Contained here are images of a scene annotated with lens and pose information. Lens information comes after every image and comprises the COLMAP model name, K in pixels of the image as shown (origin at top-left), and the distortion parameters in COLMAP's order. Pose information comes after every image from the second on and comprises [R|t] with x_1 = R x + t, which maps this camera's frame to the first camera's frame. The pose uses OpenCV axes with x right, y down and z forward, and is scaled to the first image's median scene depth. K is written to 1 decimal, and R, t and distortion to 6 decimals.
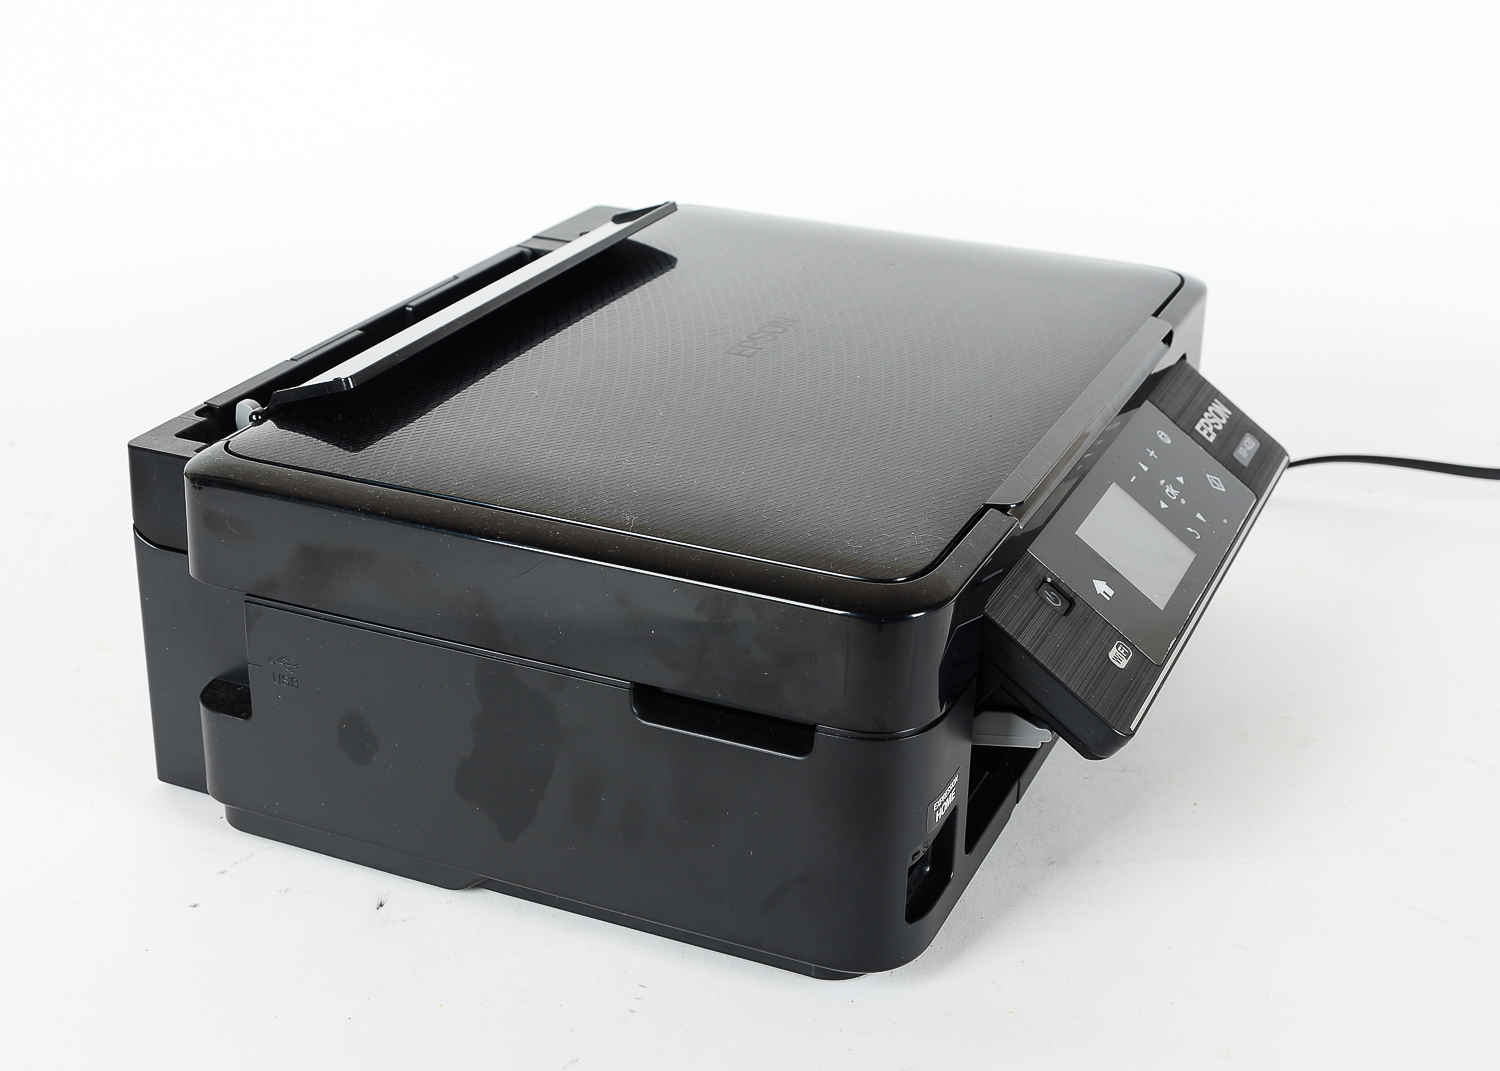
lens RADIAL K [[2218.4, 0, 748.5], [0, 2218.4, 488.1], [0, 0, 1]] dist [-0.025992, -0.010385]
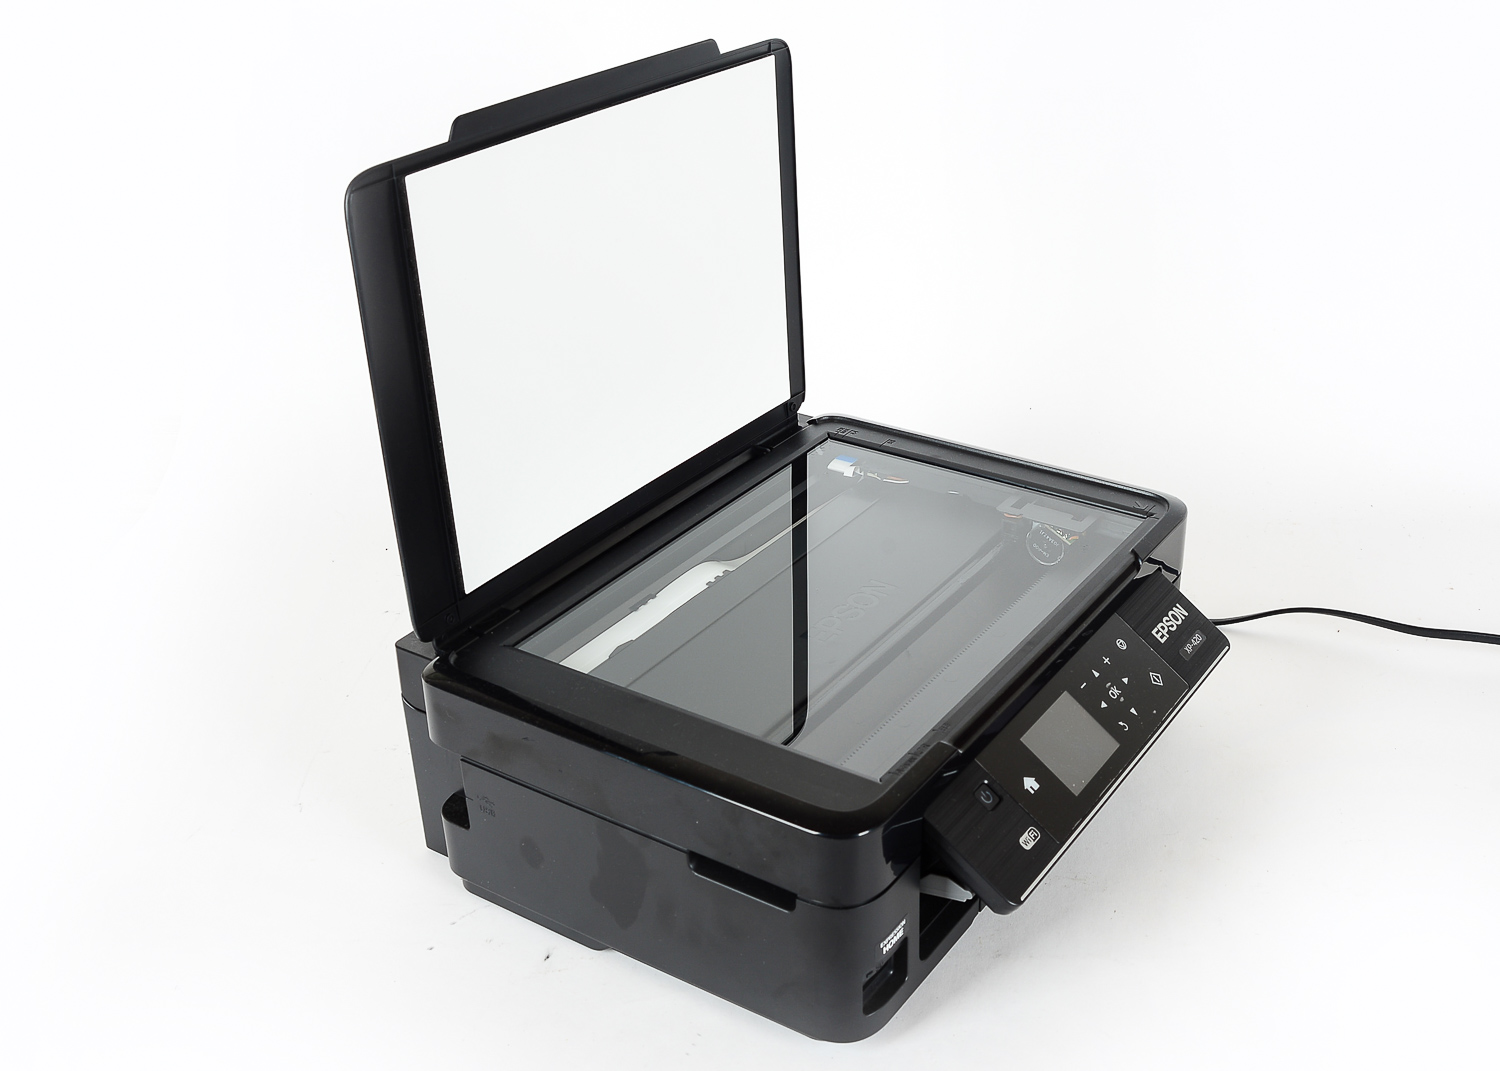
lens RADIAL K [[1753.6, 0, 869.9], [0, 1753.6, 536.9], [0, 0, 1]] dist [-0.086571, 0.003223]
pose [[0.989895, 0.044181, -0.134742, 0.201424], [-0.030975, 0.994647, 0.098577, -0.223449], [0.138376, -0.093407, 0.985965, -0.127009]]
